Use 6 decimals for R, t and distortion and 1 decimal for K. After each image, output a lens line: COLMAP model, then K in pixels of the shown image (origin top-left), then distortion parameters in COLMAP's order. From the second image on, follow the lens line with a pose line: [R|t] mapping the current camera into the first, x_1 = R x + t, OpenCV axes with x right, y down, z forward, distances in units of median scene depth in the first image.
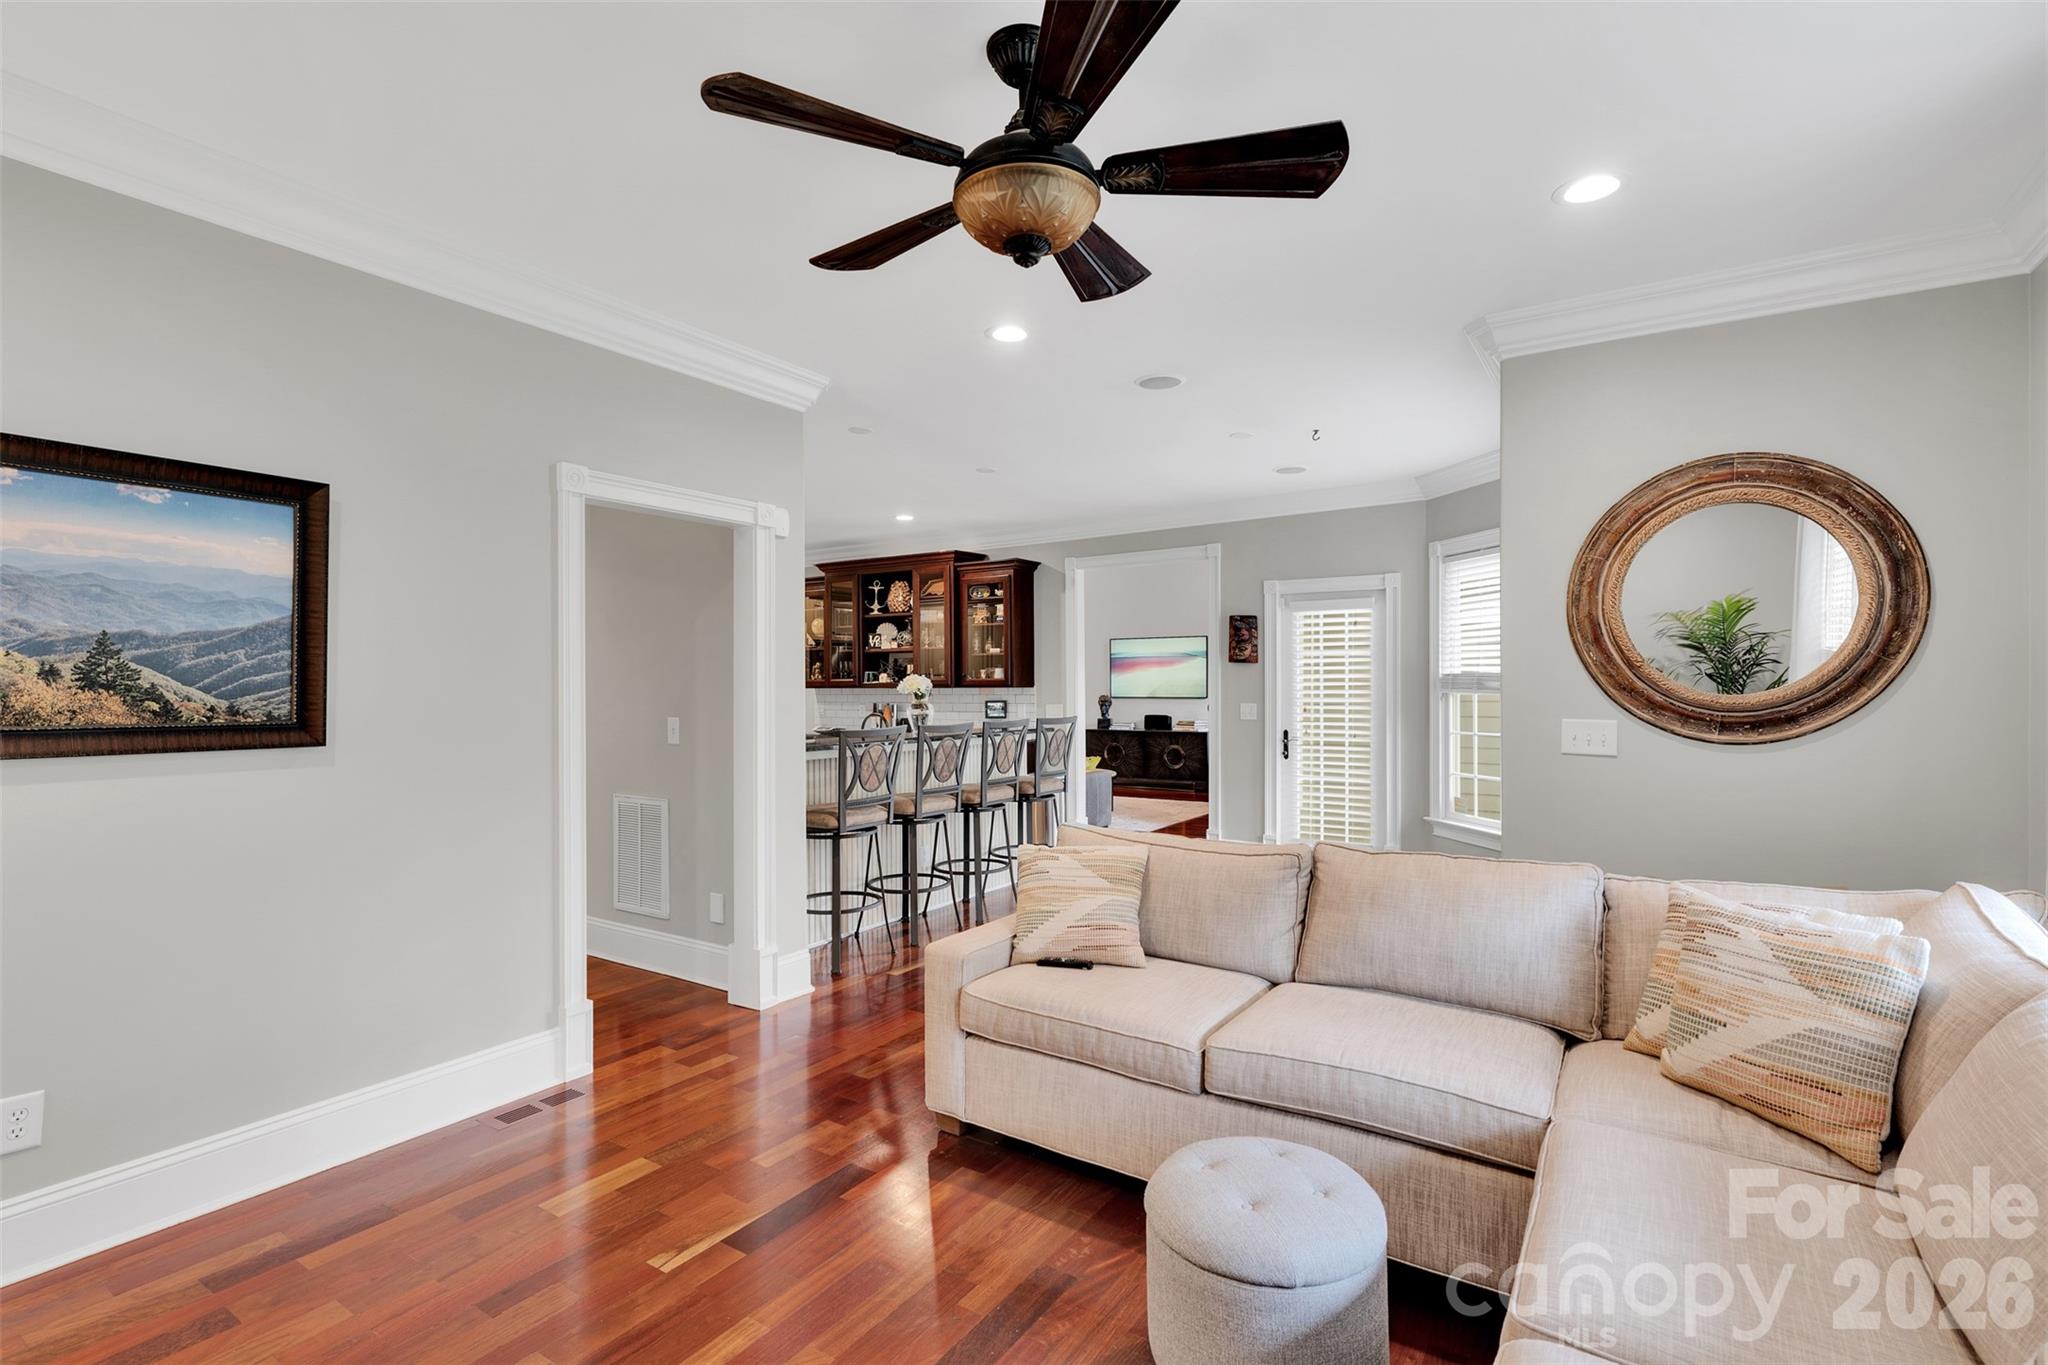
lens RADIAL K [[957.6, 0, 1024.0], [0, 957.6, 682.5], [0, 0, 1]] dist [0.001599, 0.000056]
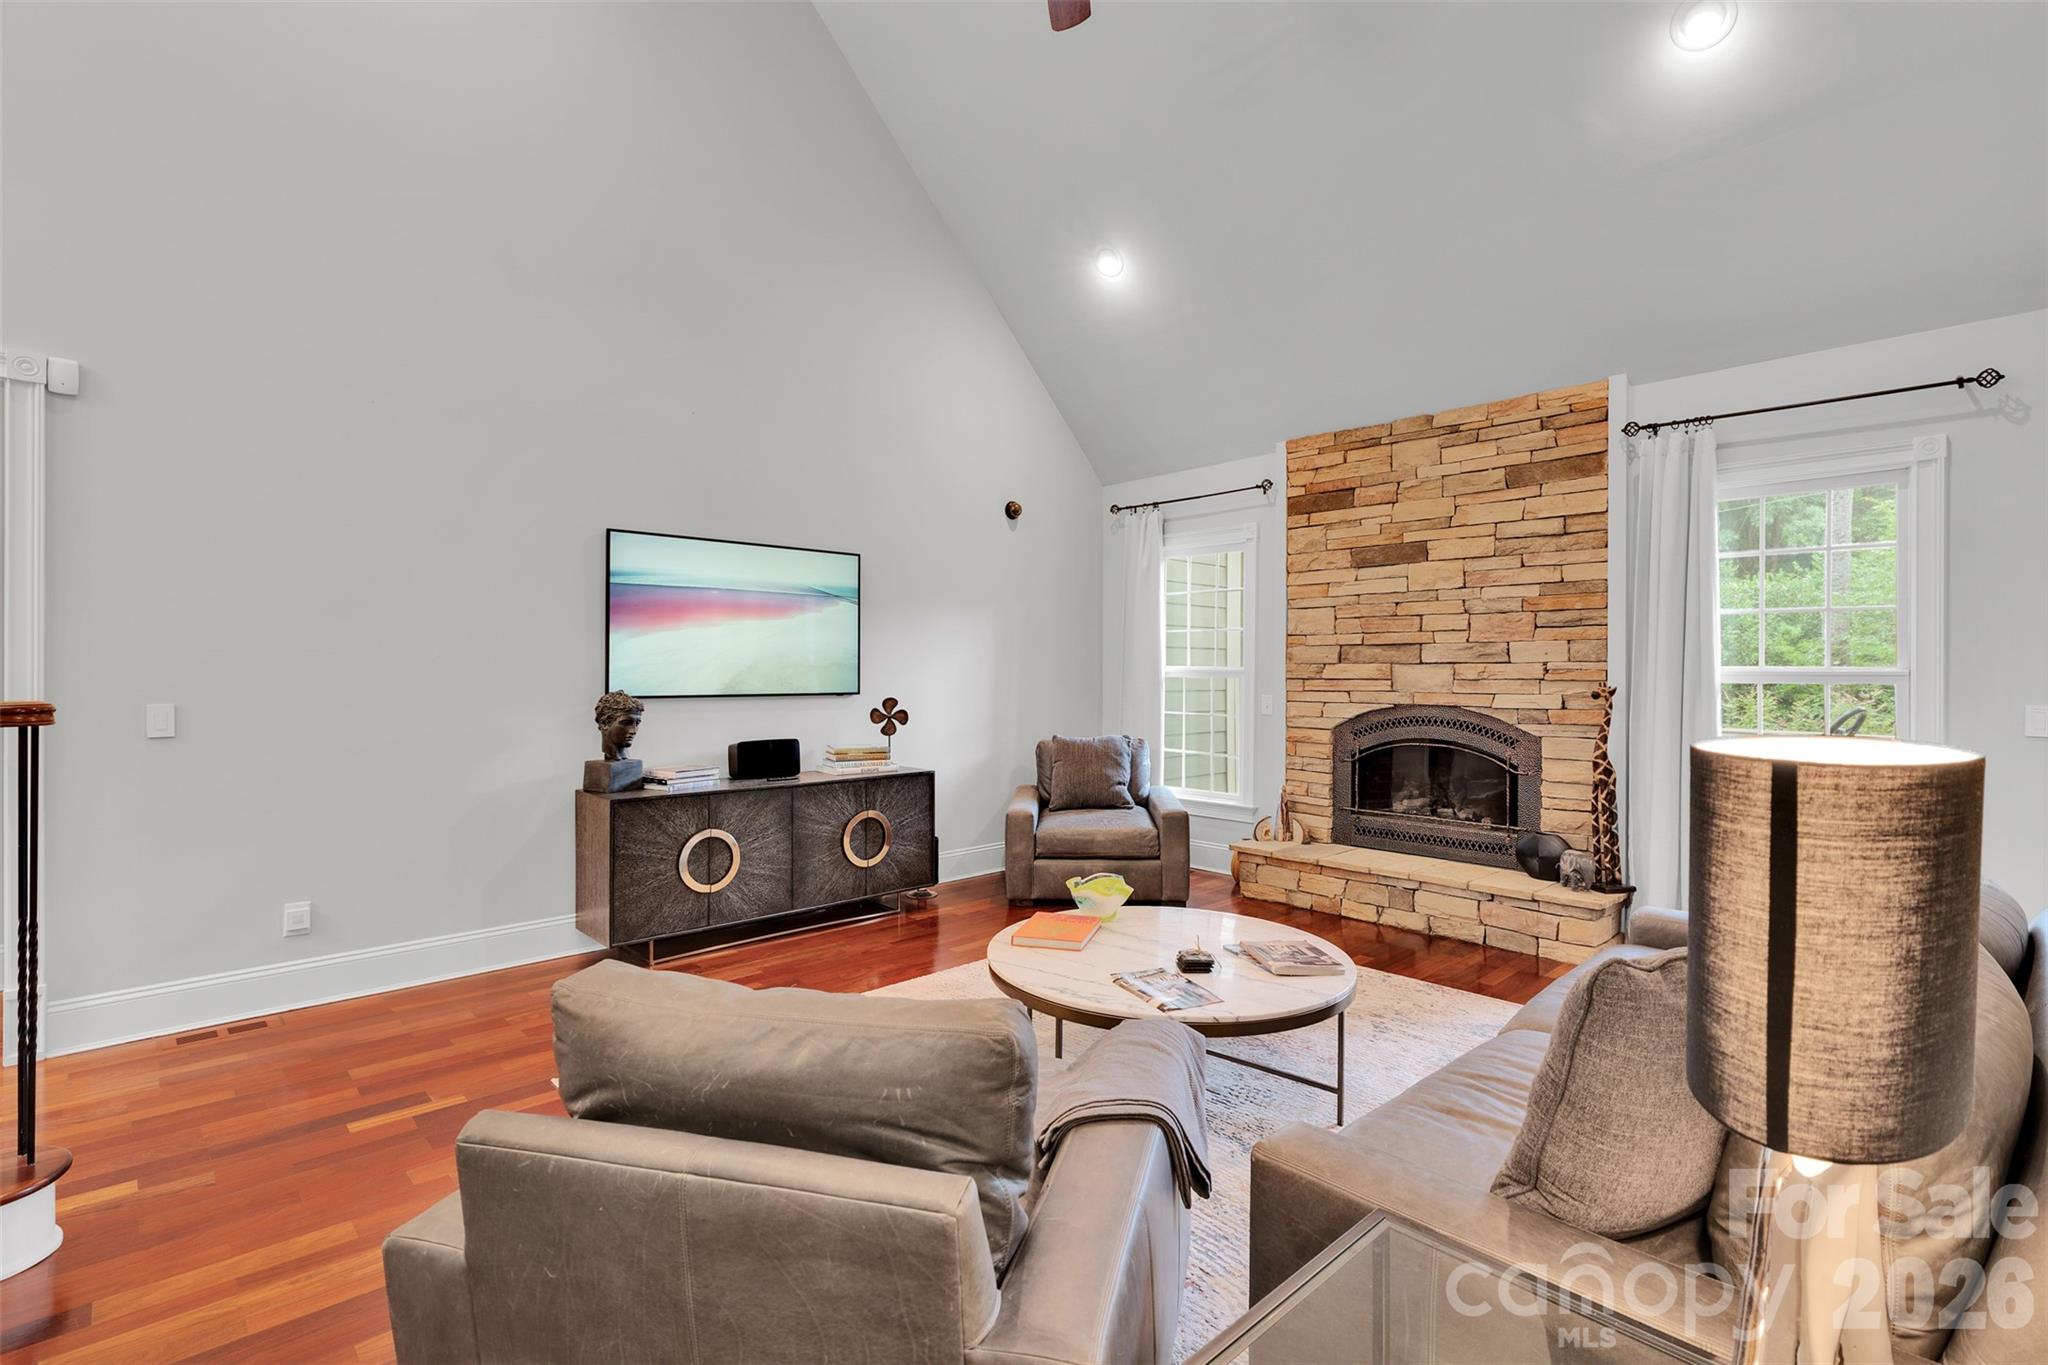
lens RADIAL K [[957.6, 0, 1024.0], [0, 957.6, 682.5], [0, 0, 1]] dist [0.001599, 0.000056]
pose [[0.250966, -0.002807, 0.967992, -0.210803], [-0.005084, 0.999978, 0.004218, 0.008104], [-0.967982, -0.005980, 0.250947, 0.783590]]
